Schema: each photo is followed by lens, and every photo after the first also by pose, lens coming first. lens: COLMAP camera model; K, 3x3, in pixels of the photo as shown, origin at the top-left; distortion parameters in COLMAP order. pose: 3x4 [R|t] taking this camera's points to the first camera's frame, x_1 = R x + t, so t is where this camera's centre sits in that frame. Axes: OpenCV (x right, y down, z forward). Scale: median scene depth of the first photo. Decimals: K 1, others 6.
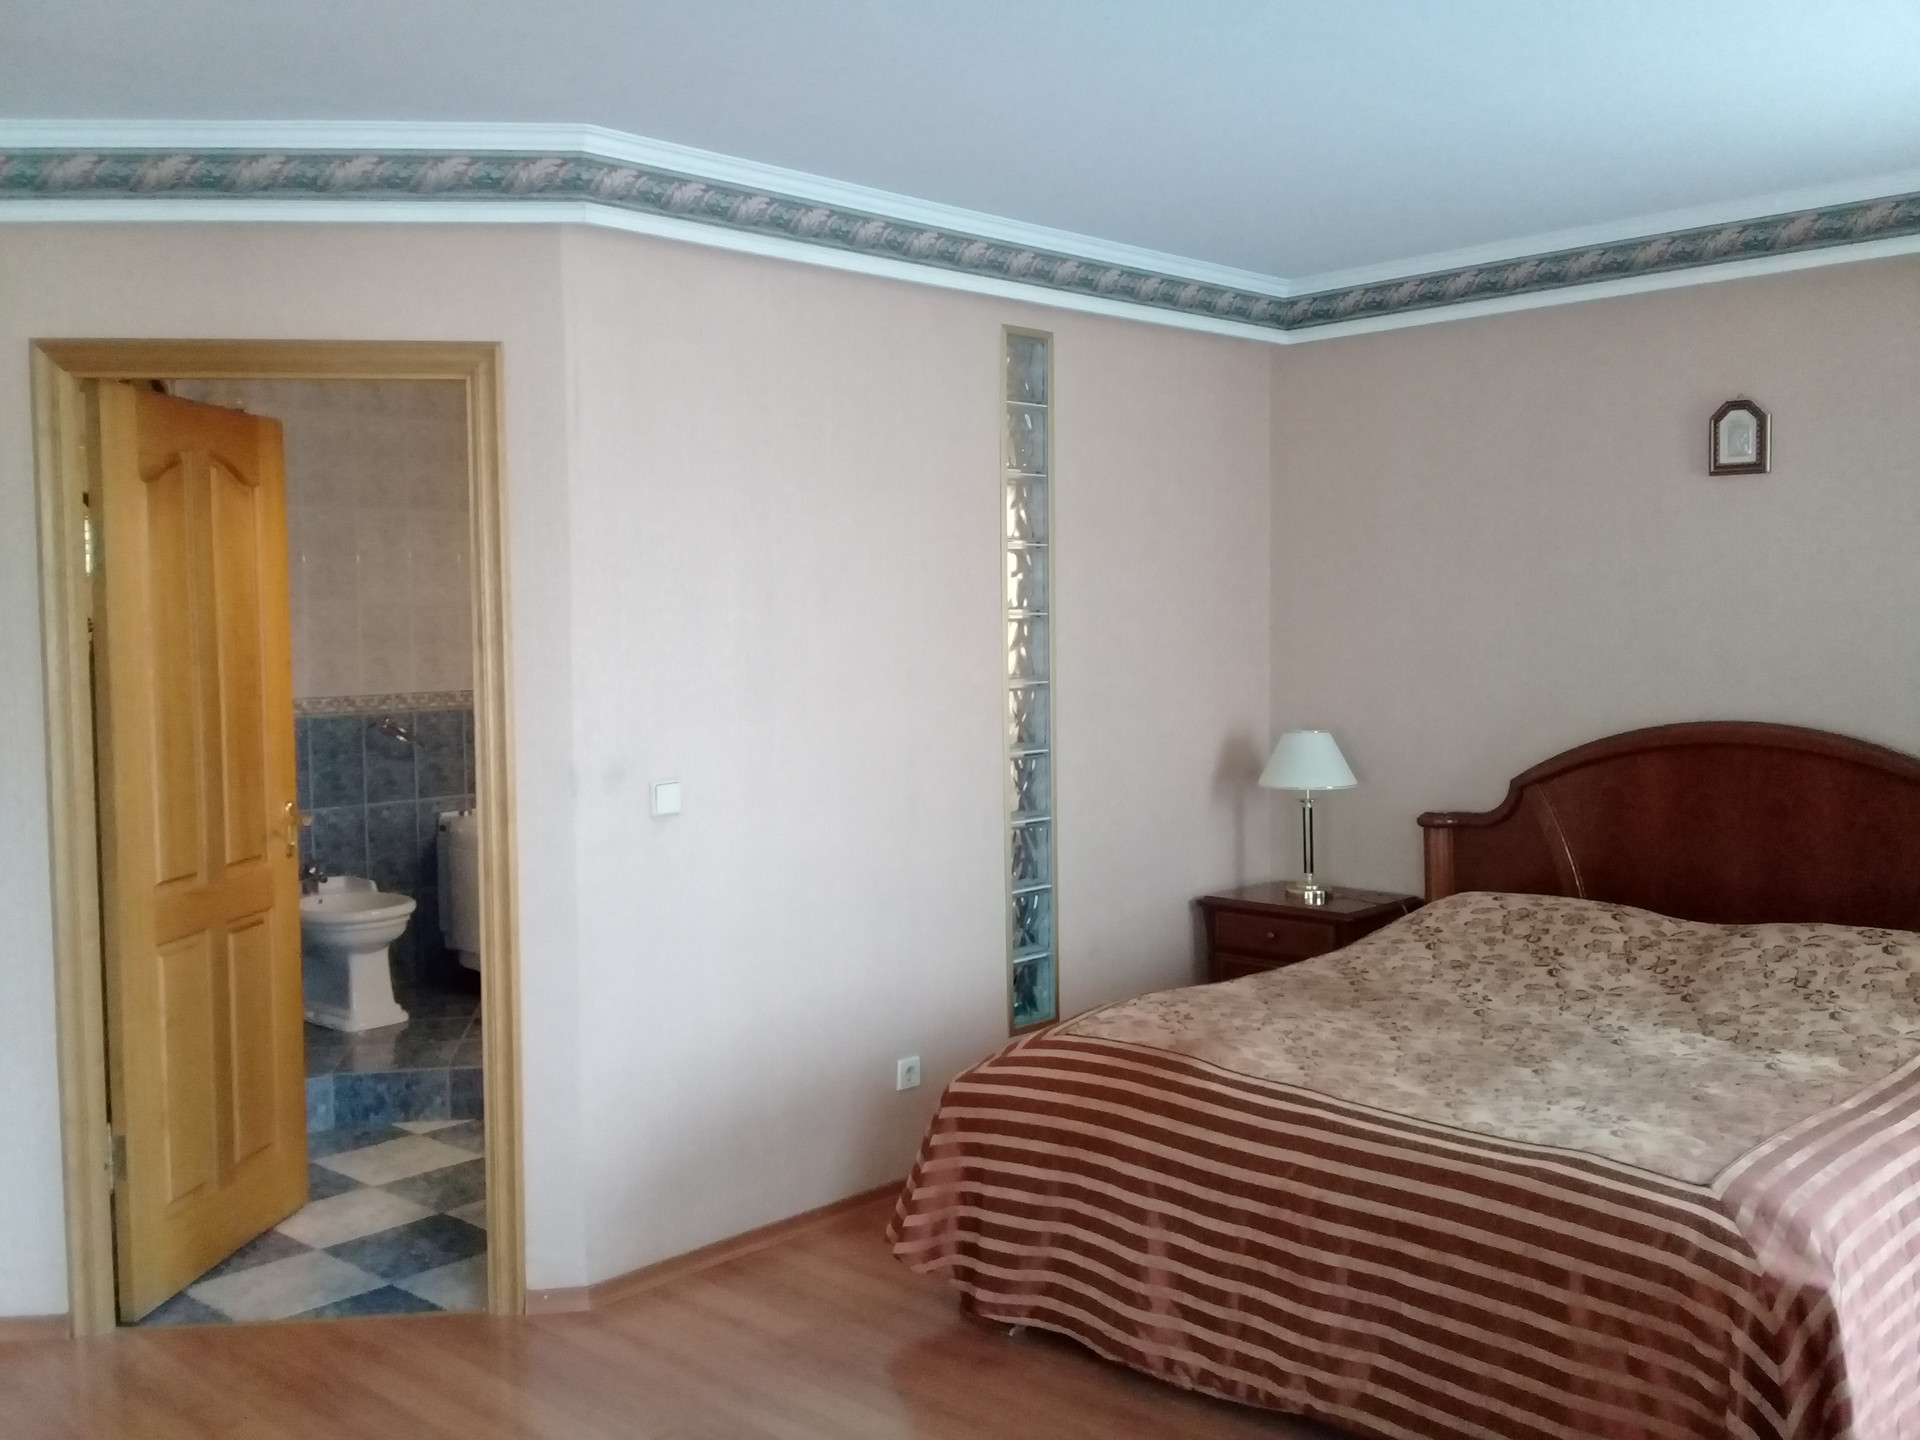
lens RADIAL K [[1807.2, 0, 957.2], [0, 1807.2, 708.2], [0, 0, 1]] dist [0.113623, -0.234470]
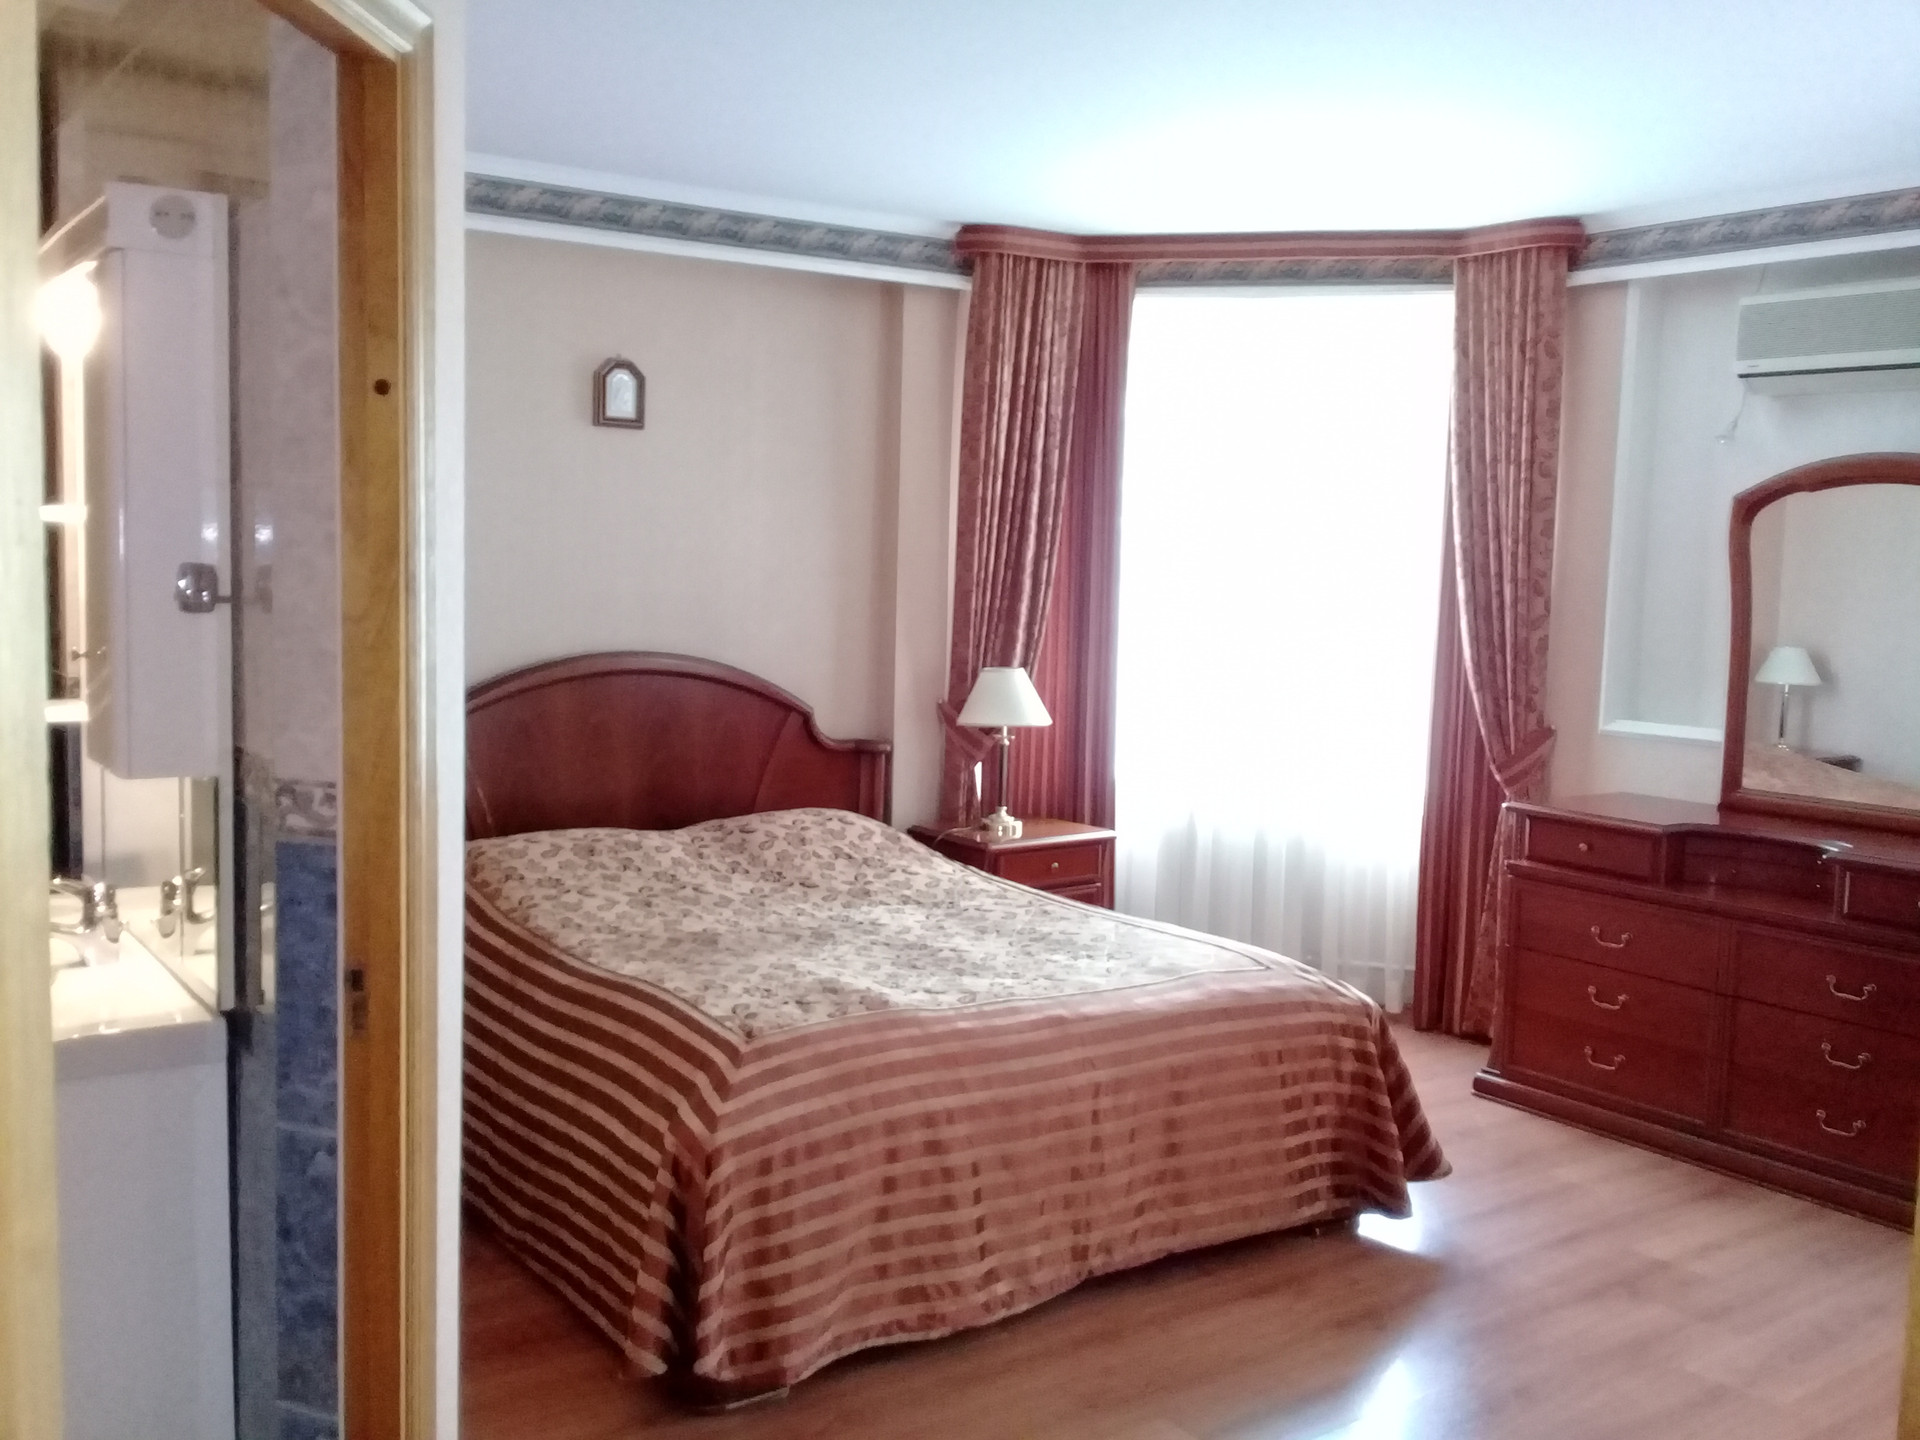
lens RADIAL K [[1807.2, 0, 957.2], [0, 1807.2, 708.2], [0, 0, 1]] dist [0.113623, -0.234470]
pose [[0.161723, -0.079056, 0.983664, -0.630070], [0.025184, 0.996792, 0.075971, -0.037378], [-0.986515, 0.012487, 0.163195, 0.625129]]
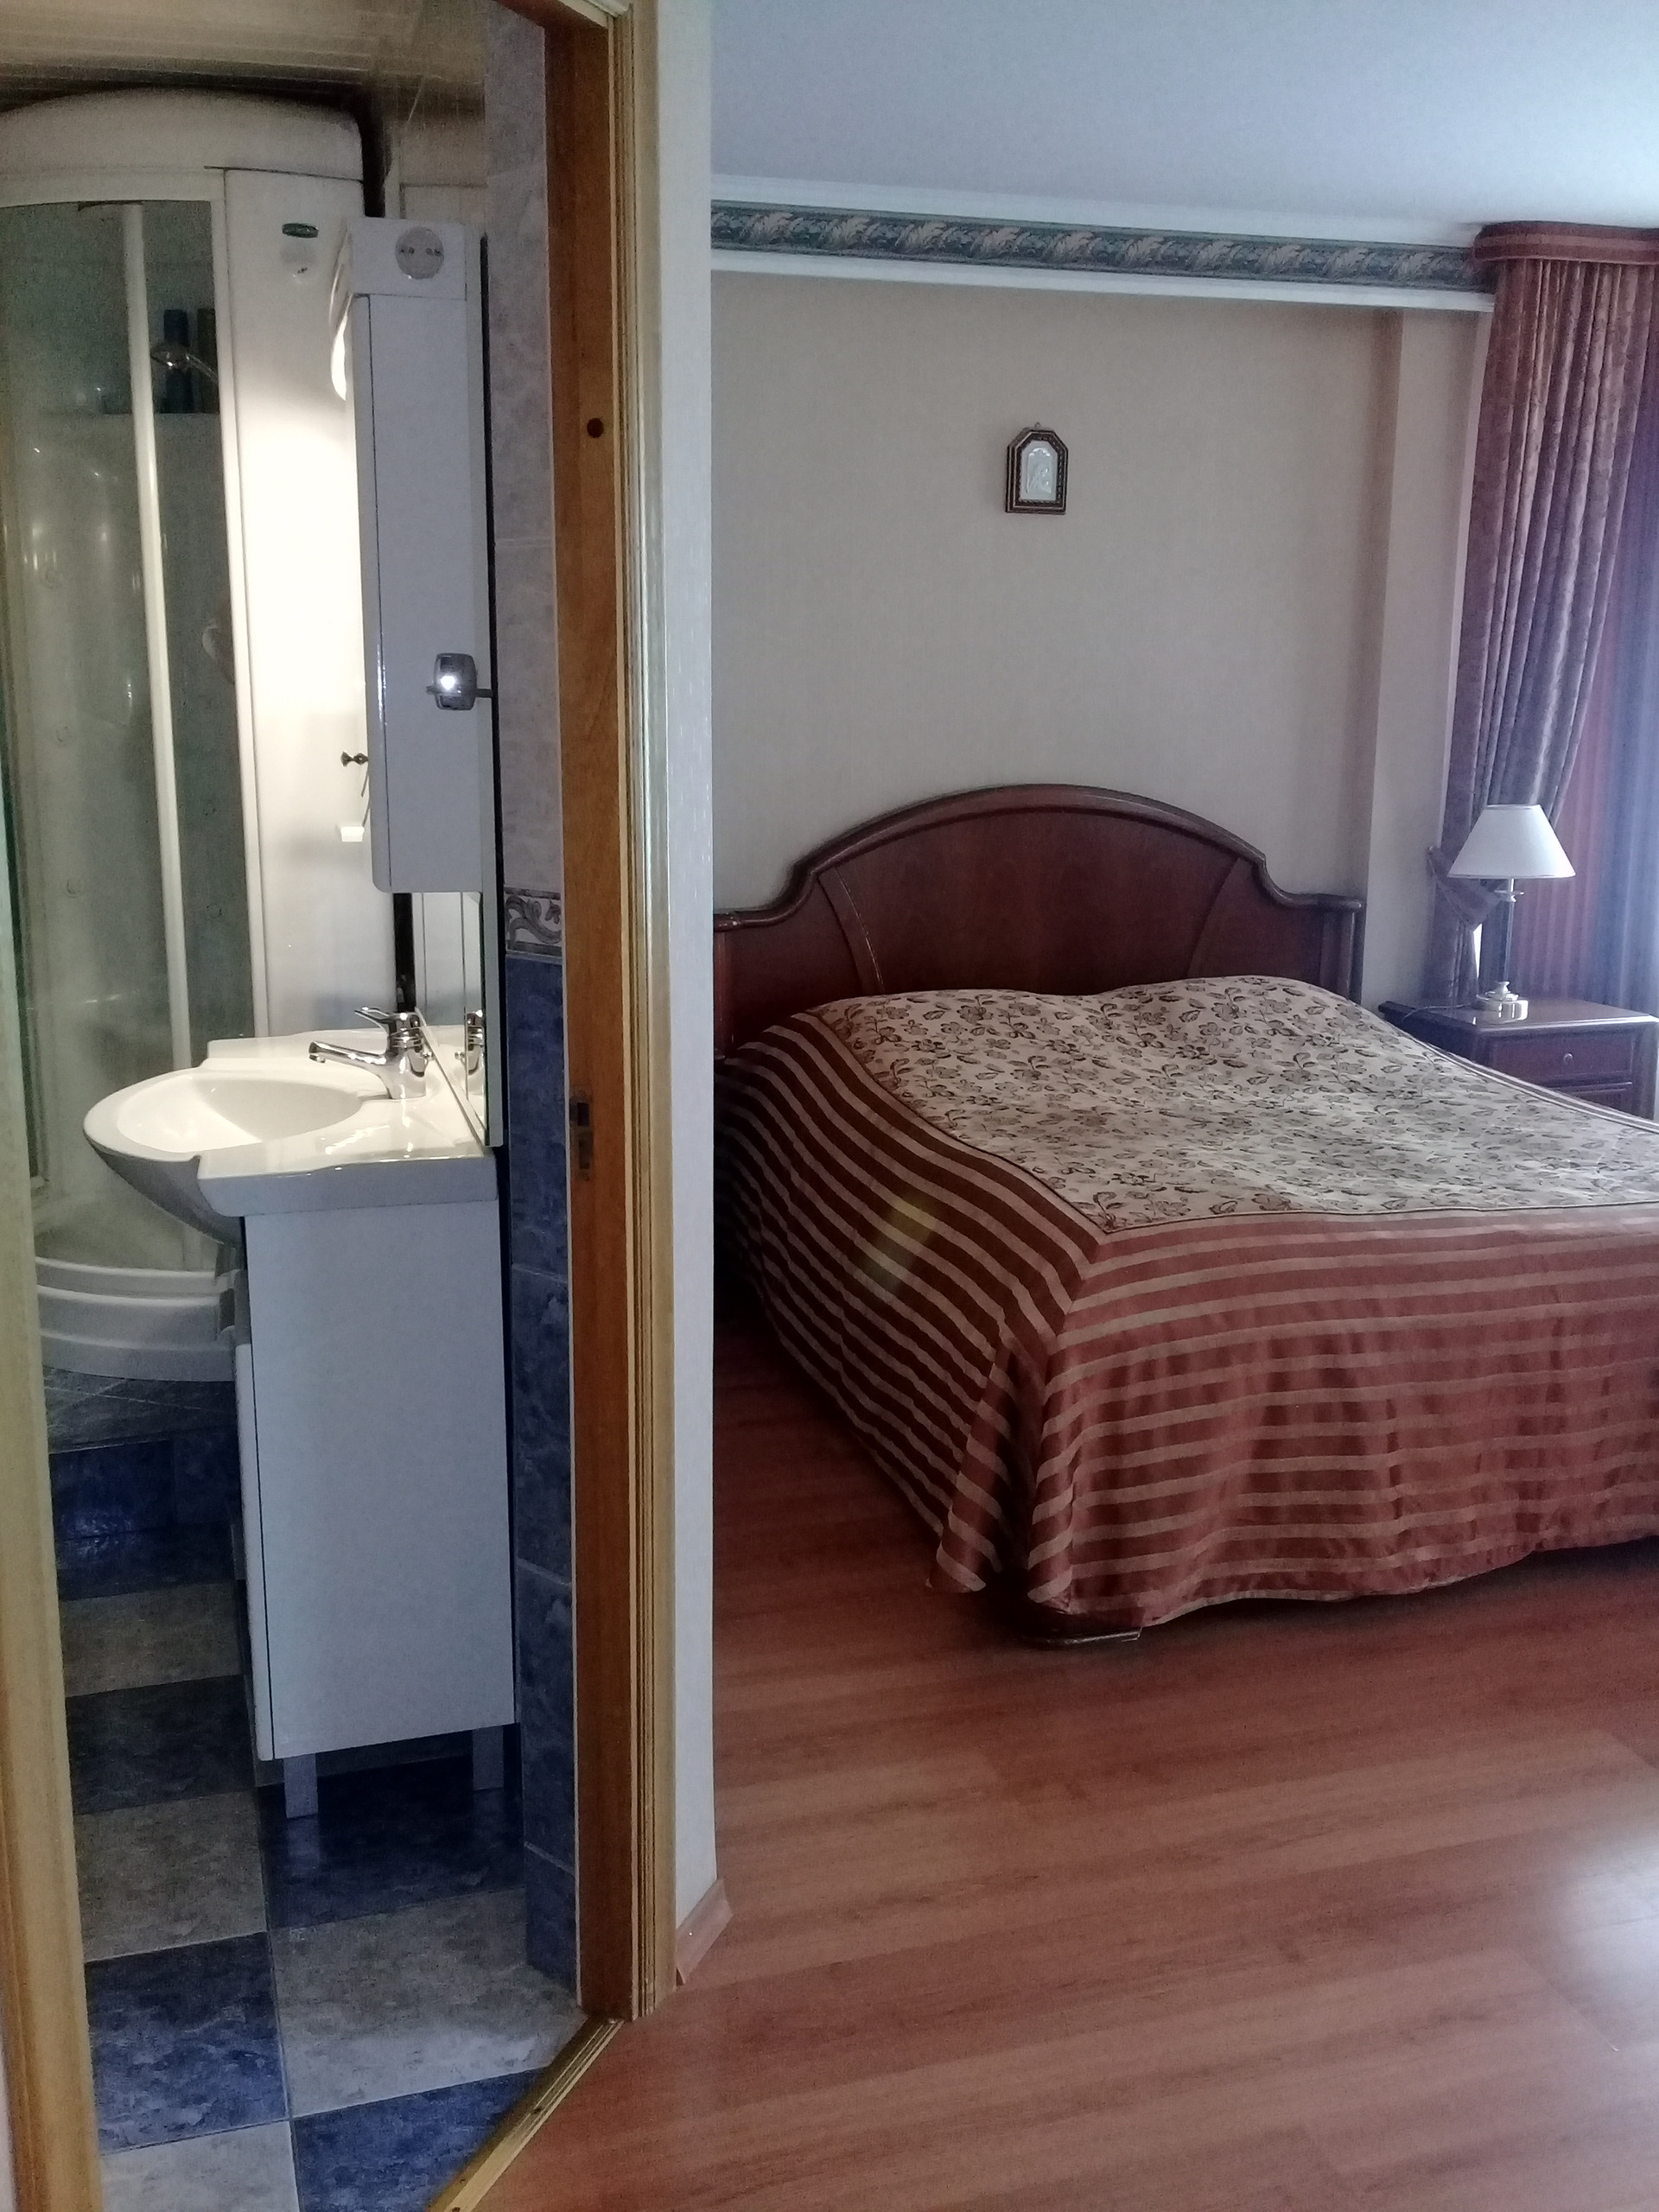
lens RADIAL K [[2082.0, 0, 840.2], [0, 2082.0, 1100.5], [0, 0, 1]] dist [0.113623, -0.234470]
pose [[0.473224, -0.165969, 0.865167, -0.587833], [0.035281, 0.984875, 0.169635, -0.018745], [-0.880235, -0.049752, 0.471922, 0.573391]]
